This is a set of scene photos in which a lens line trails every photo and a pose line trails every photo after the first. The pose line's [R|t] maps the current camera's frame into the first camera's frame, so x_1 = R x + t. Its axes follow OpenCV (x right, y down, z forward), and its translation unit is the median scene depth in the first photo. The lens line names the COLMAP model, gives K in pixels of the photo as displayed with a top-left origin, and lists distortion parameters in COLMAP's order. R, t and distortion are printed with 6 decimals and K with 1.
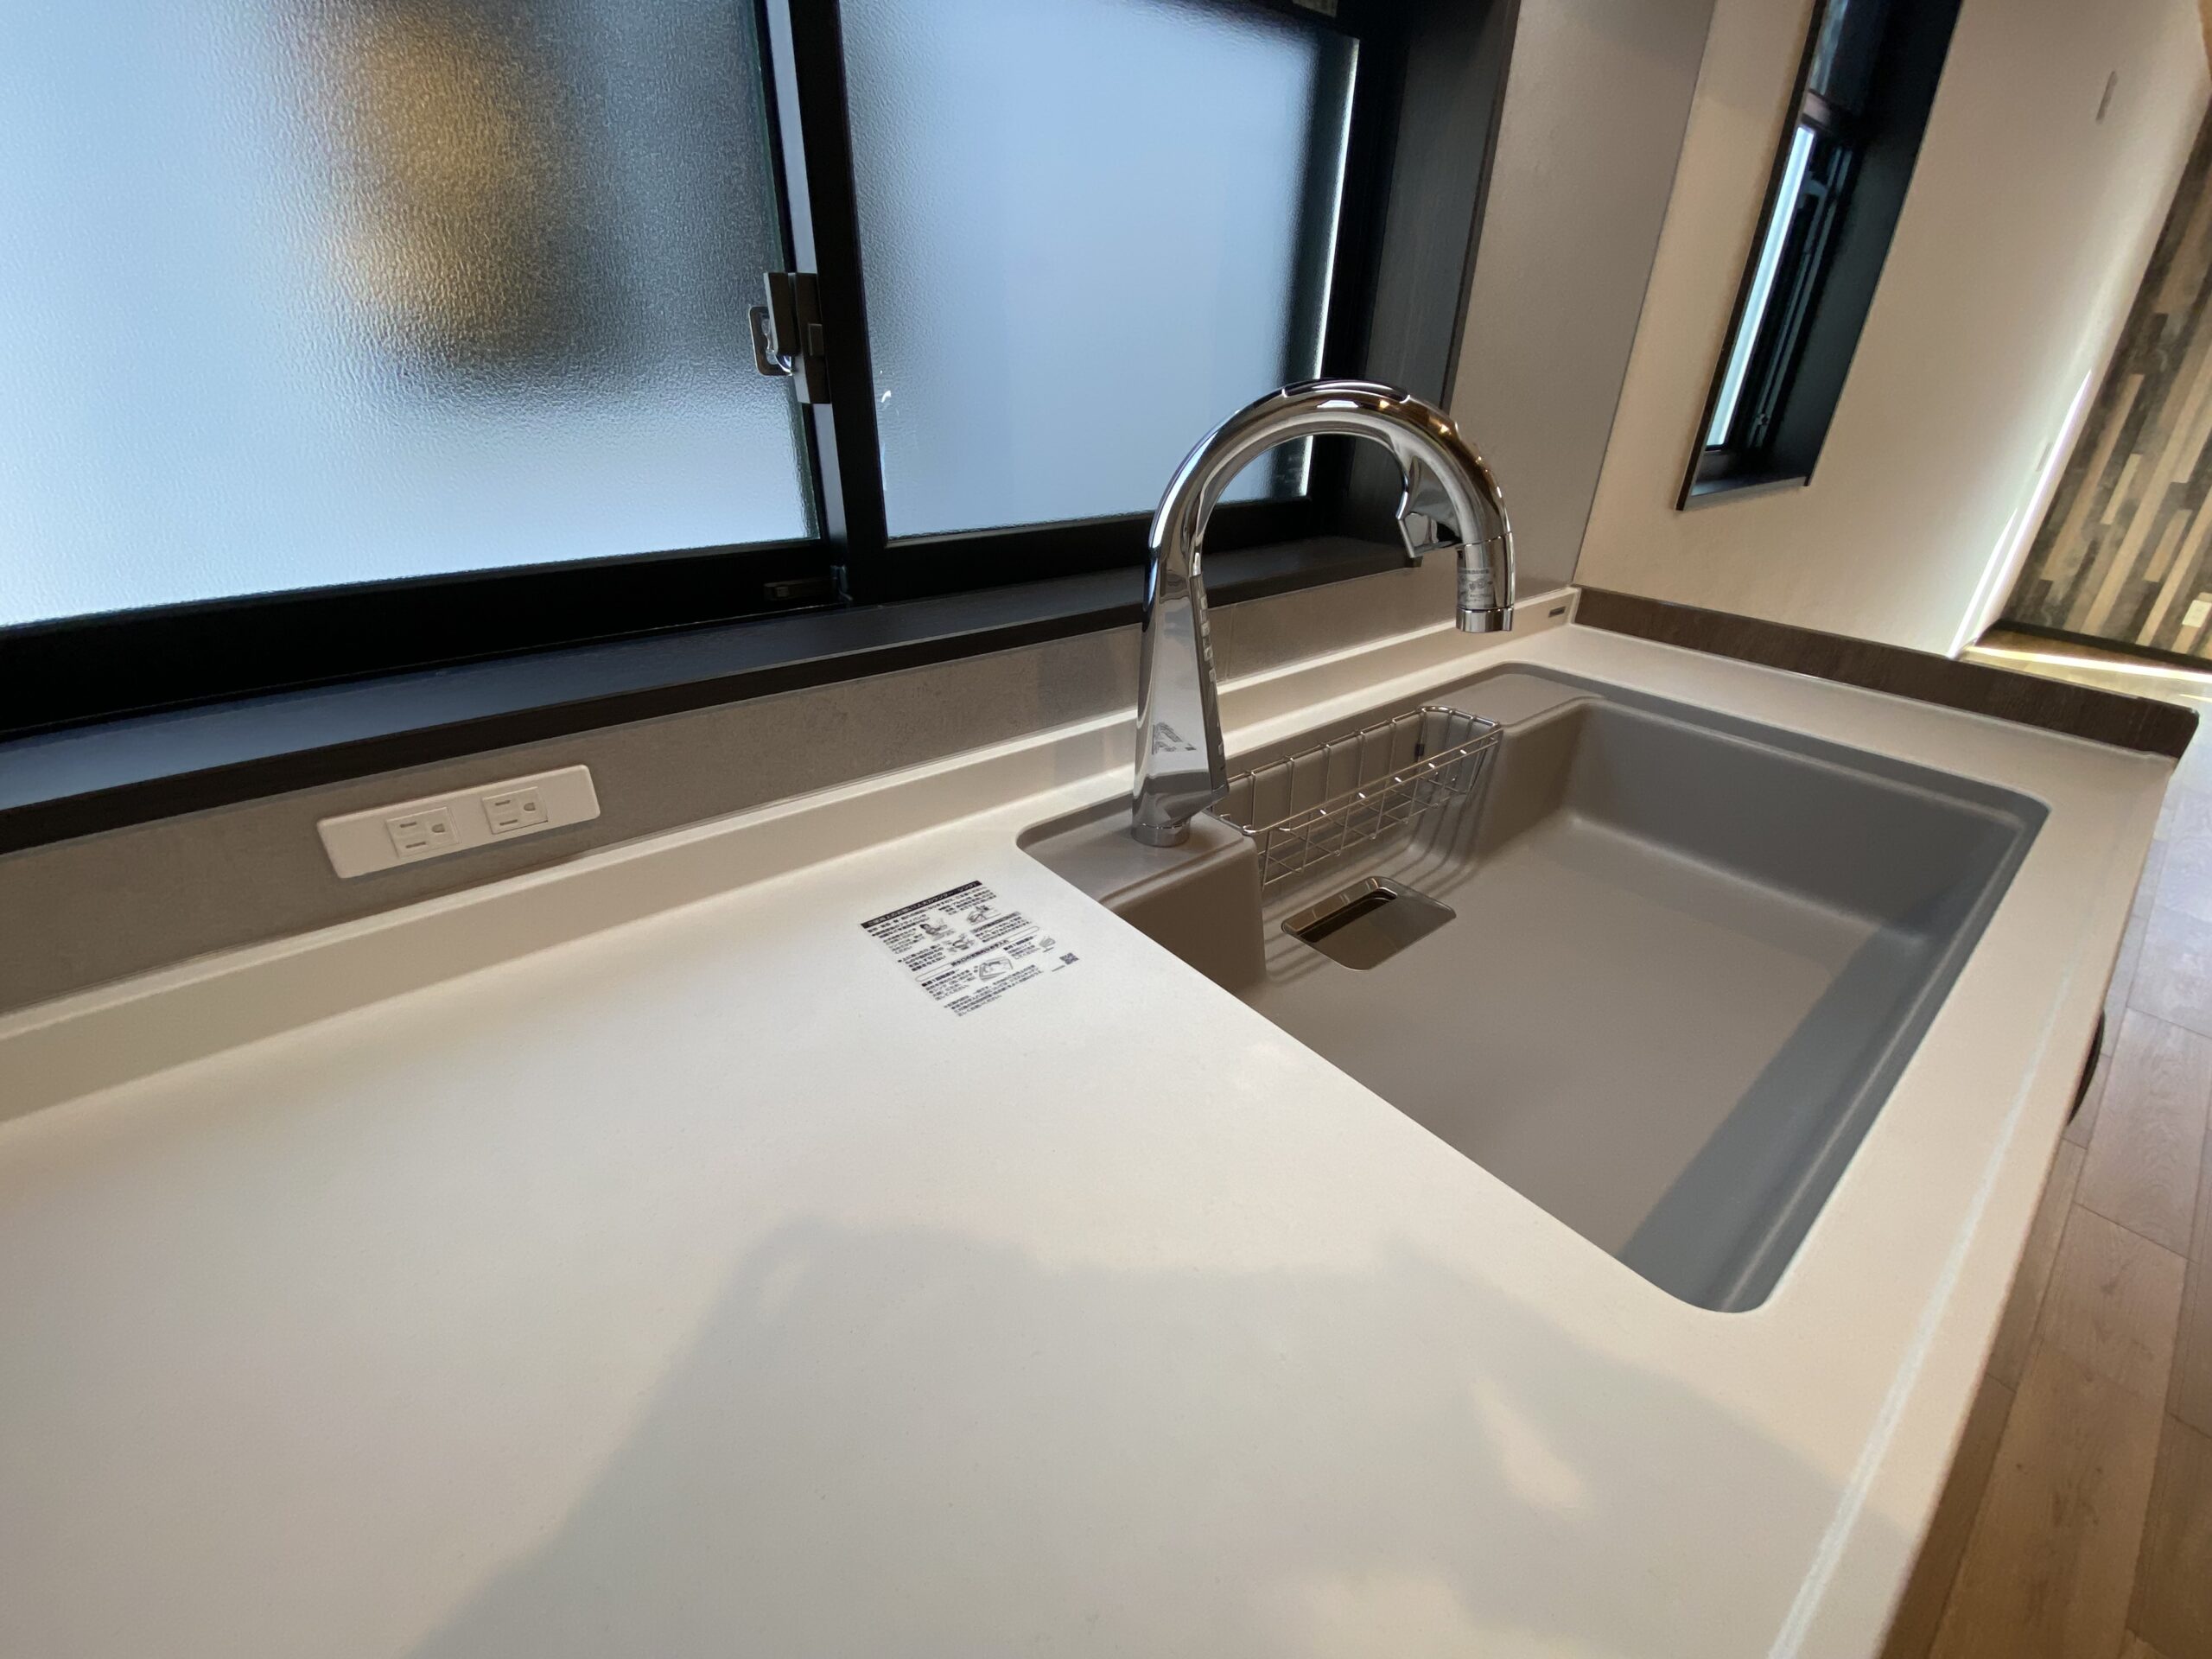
lens RADIAL K [[902.5, 0, 1119.1], [0, 902.5, 824.2], [0, 0, 1]] dist [-0.000934, -0.000754]
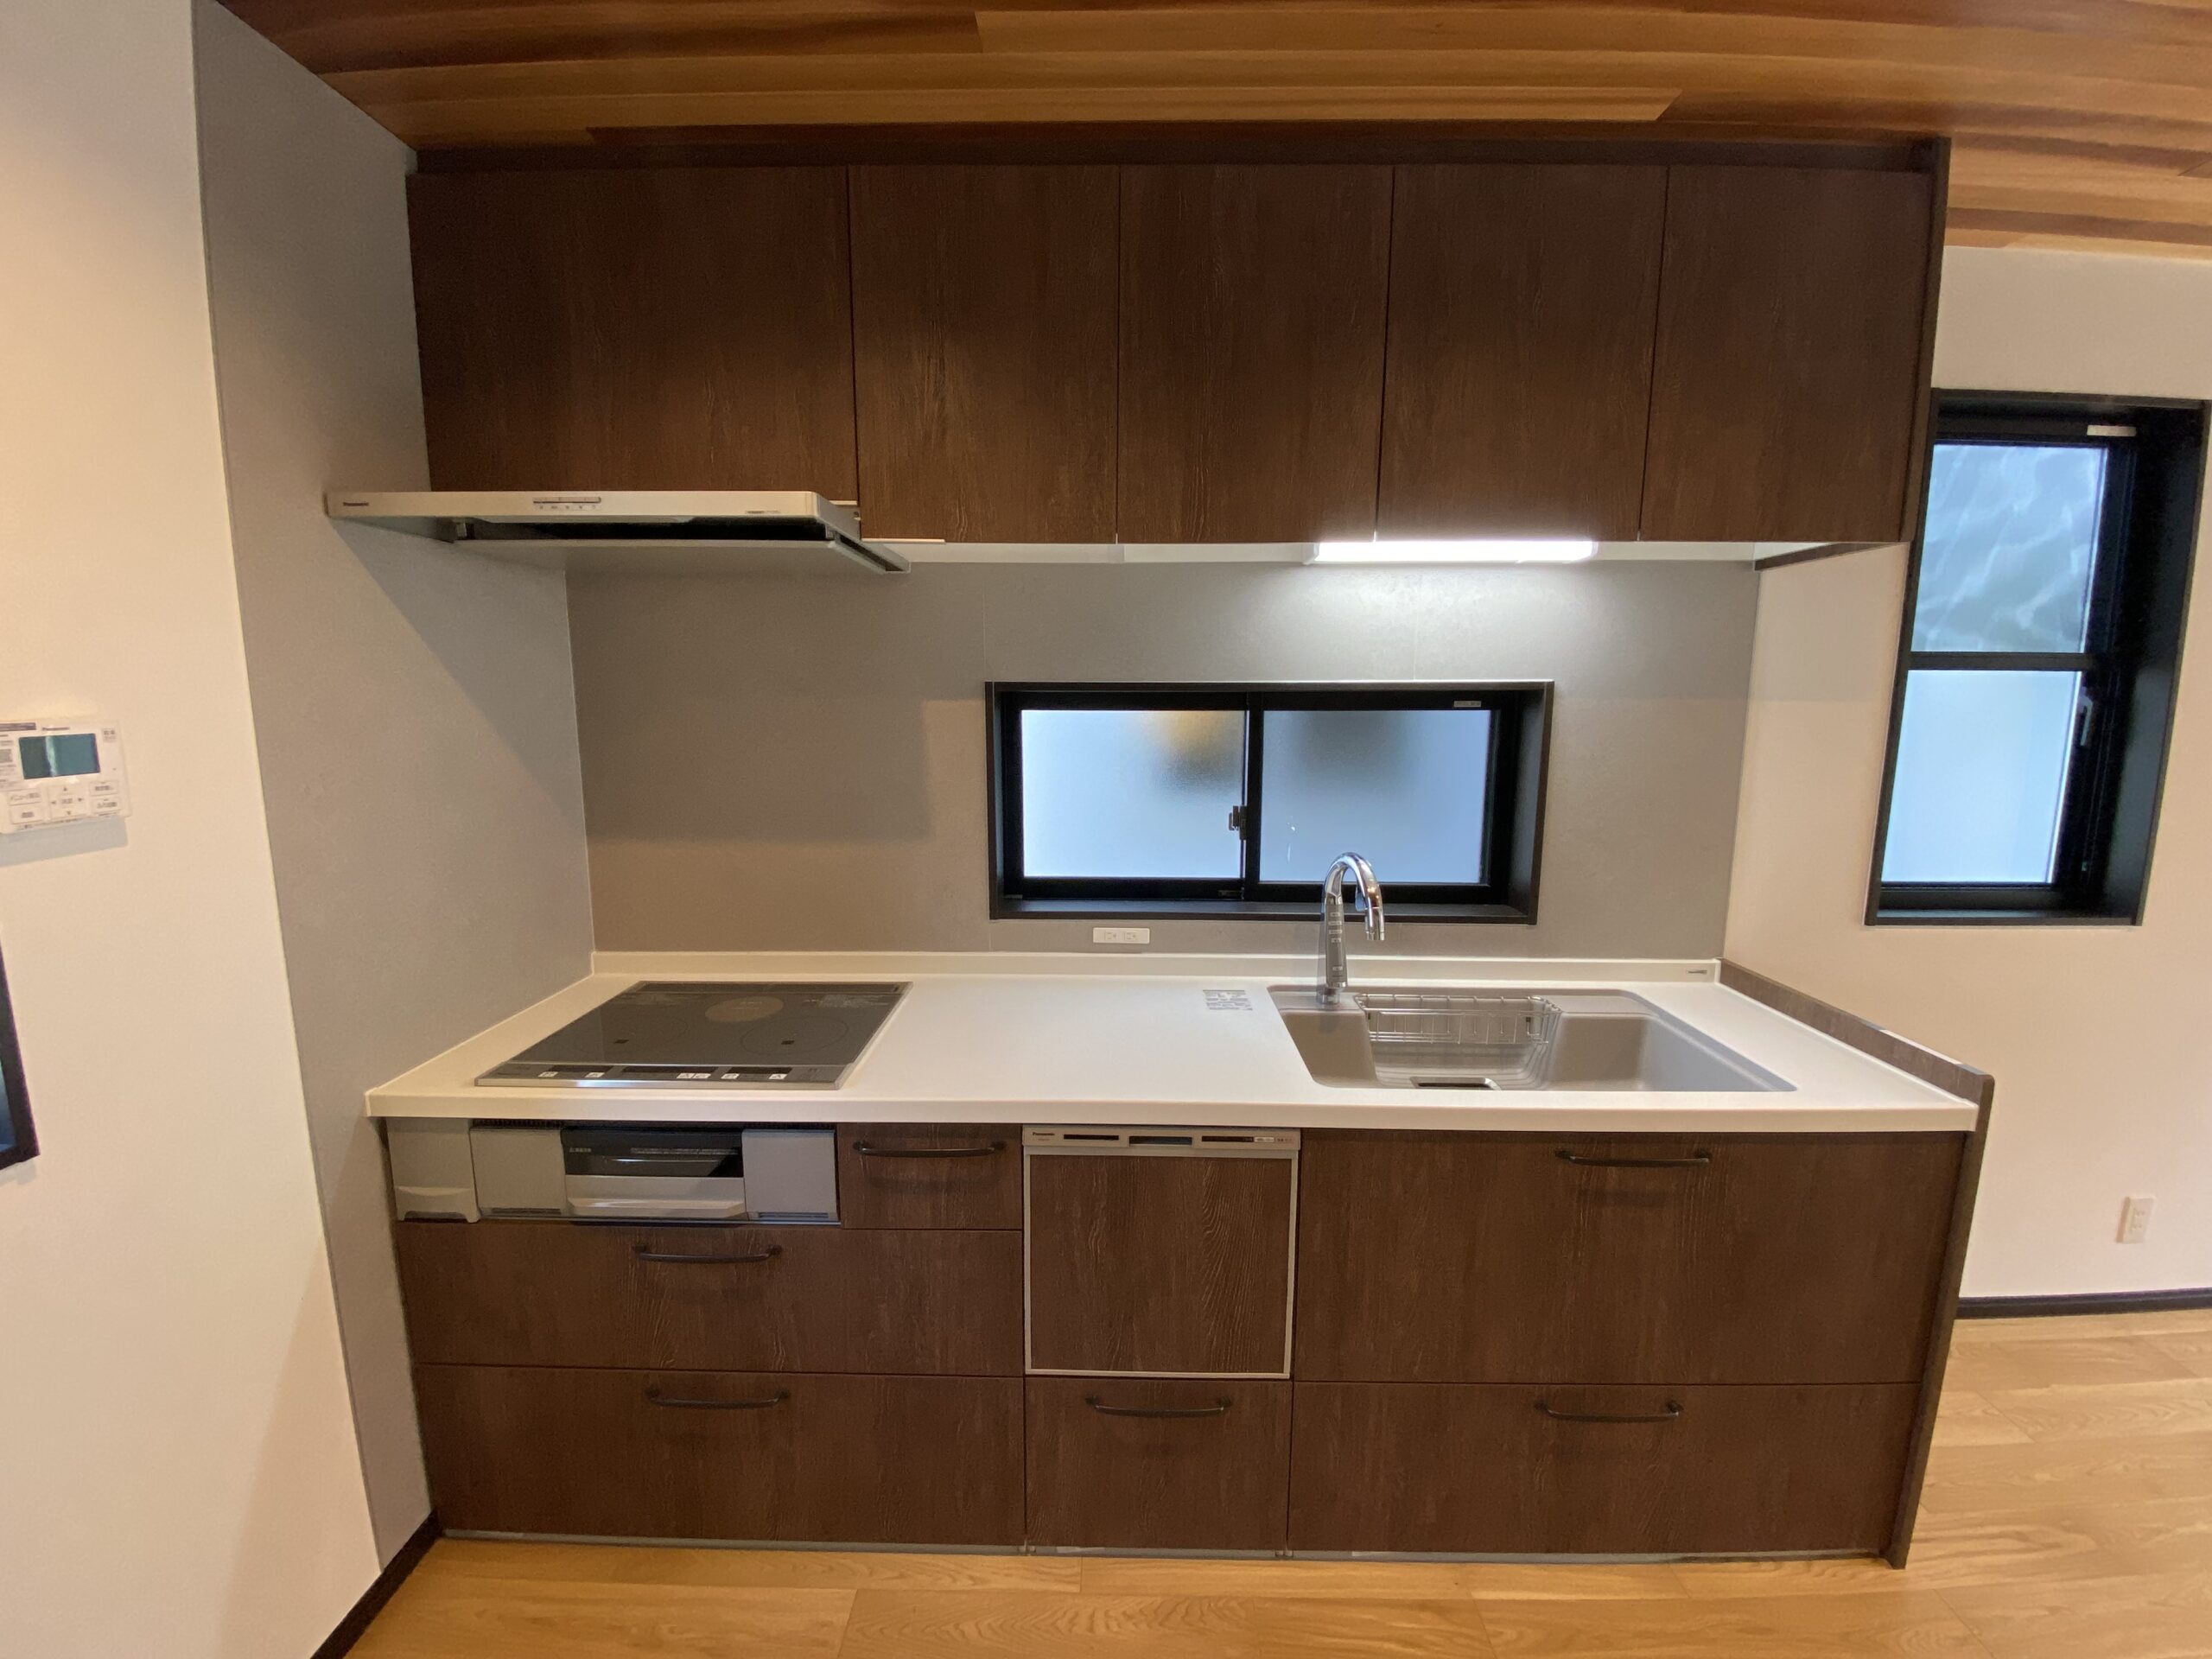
lens RADIAL K [[902.5, 0, 1113.2], [0, 902.5, 828.5], [0, 0, 1]] dist [-0.000934, -0.000754]
pose [[0.763043, 0.081475, -0.641192, 1.297888], [-0.288766, 0.930487, -0.225408, 0.336812], [0.578256, 0.357150, 0.733529, -1.551434]]
